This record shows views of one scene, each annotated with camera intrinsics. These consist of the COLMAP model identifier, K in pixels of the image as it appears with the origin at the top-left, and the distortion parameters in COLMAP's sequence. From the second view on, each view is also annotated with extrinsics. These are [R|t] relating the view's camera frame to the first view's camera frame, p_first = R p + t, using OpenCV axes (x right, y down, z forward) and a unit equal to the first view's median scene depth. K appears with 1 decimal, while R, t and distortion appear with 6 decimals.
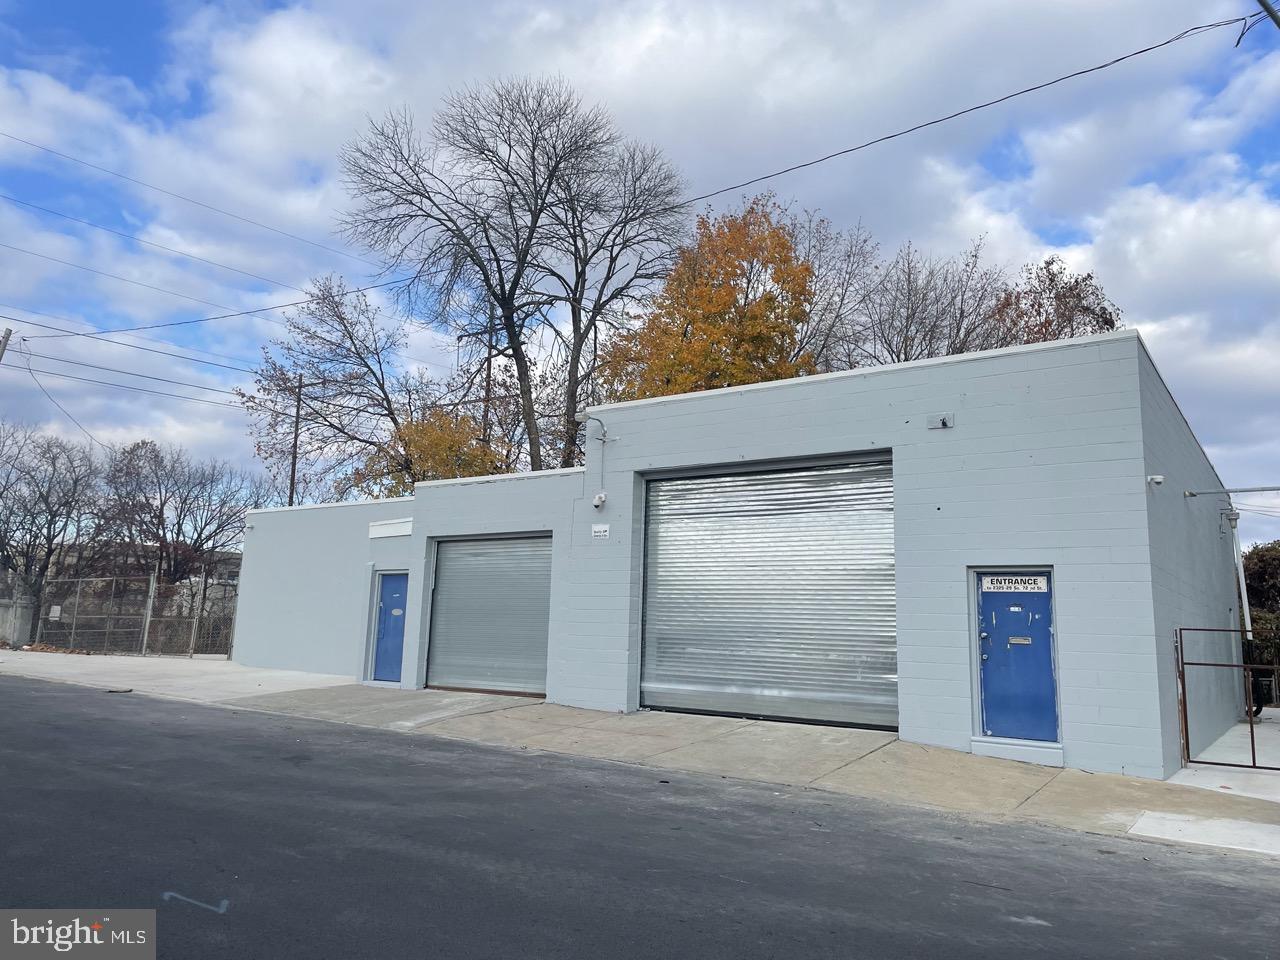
lens RADIAL K [[983.4, 0, 639.4], [0, 983.4, 475.0], [0, 0, 1]] dist [0.071673, -0.064061]
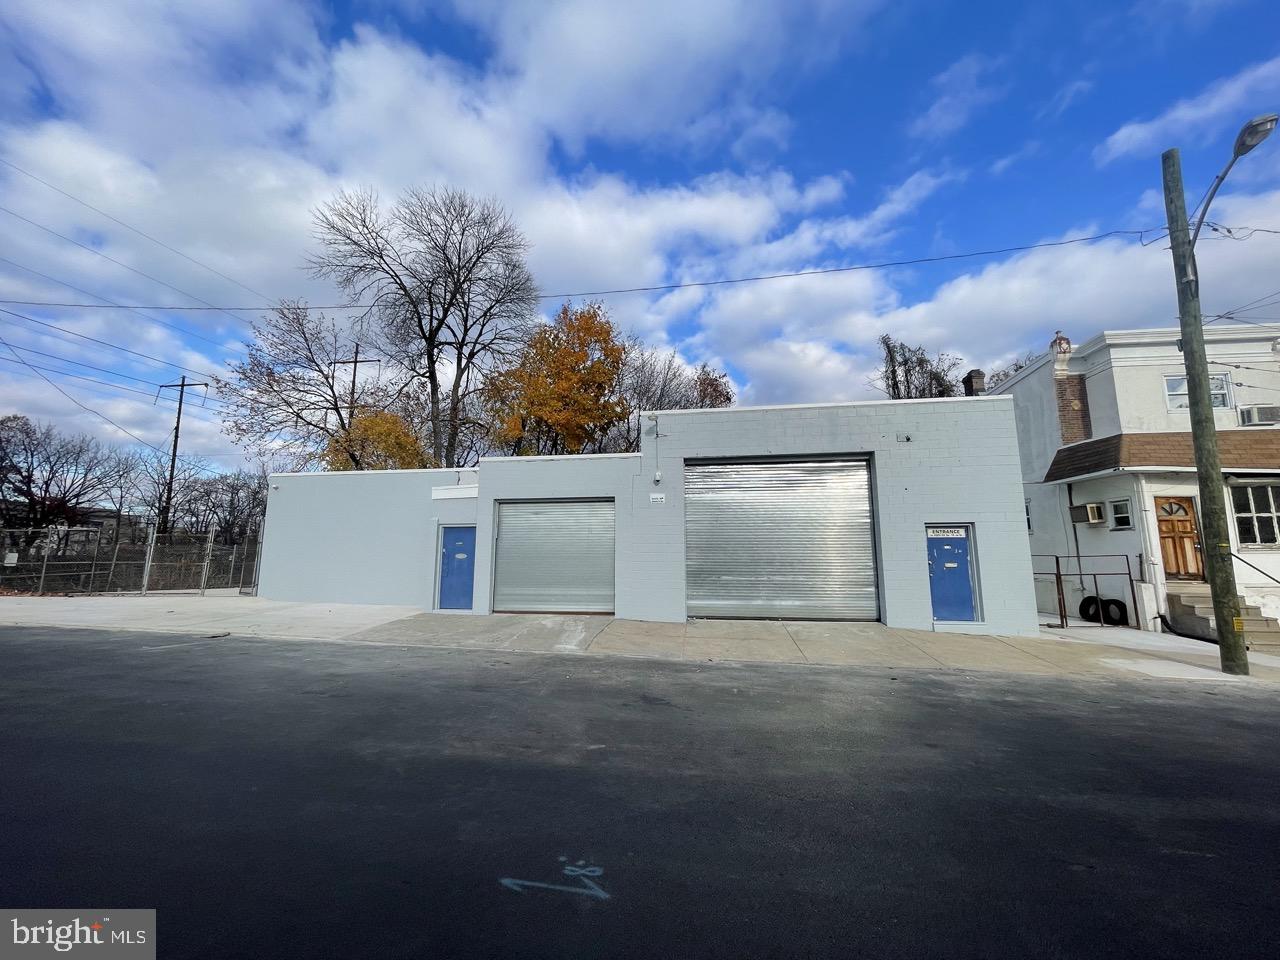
lens RADIAL K [[526.1, 0, 603.4], [0, 526.1, 478.4], [0, 0, 1]] dist [-0.003206, 0.000421]
pose [[0.893651, 0.040231, 0.446955, -0.355839], [-0.045523, 0.998963, 0.001102, 0.024119], [-0.446447, -0.021331, 0.894556, 0.268078]]
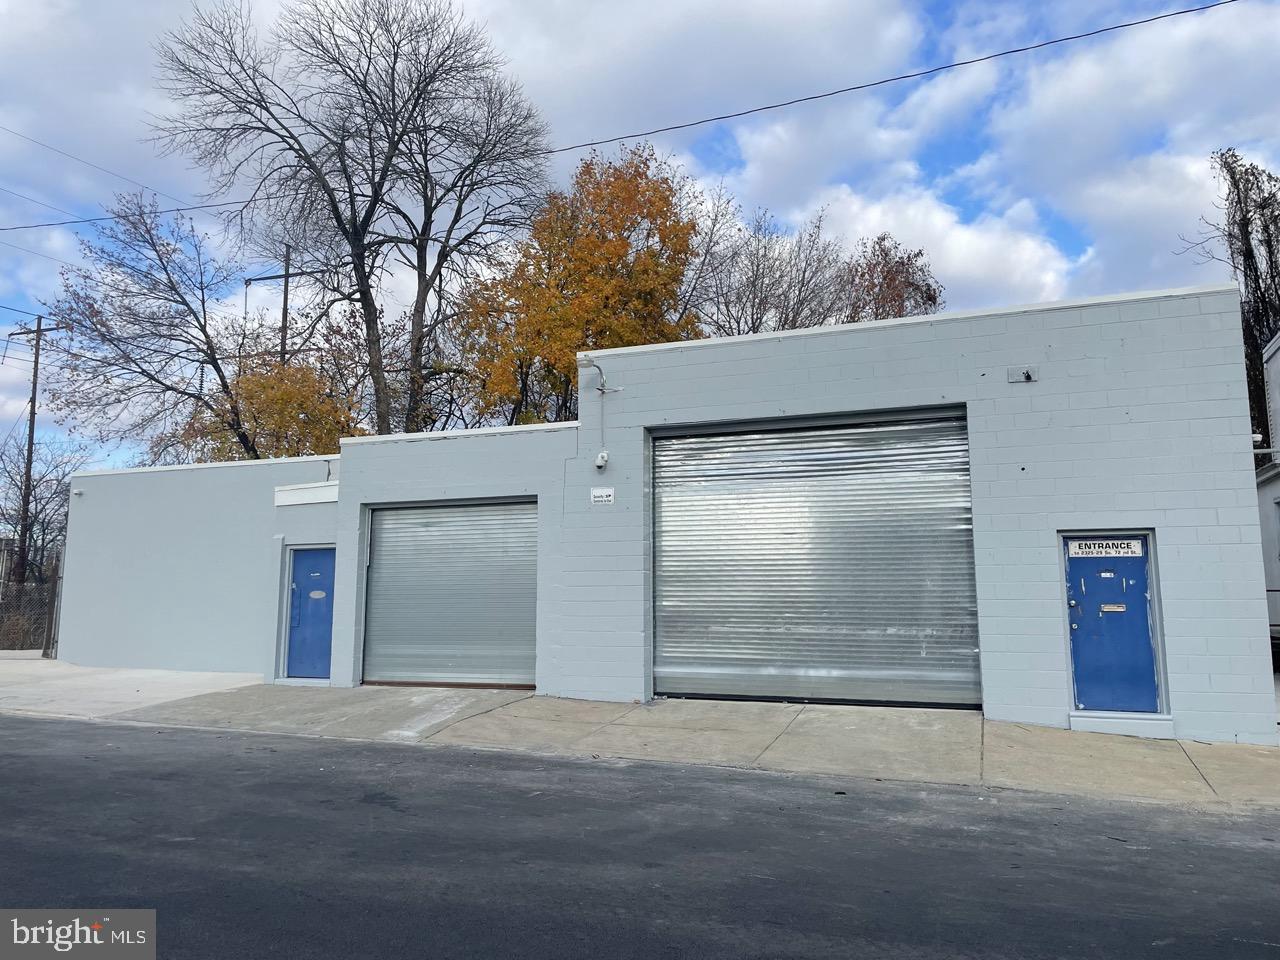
lens RADIAL K [[983.4, 0, 630.8], [0, 983.4, 469.1], [0, 0, 1]] dist [0.071673, -0.064061]
pose [[0.967293, 0.004505, 0.253623, -0.182721], [-0.010565, 0.999690, 0.022534, 0.010744], [-0.253443, -0.024476, 0.967041, 0.120851]]
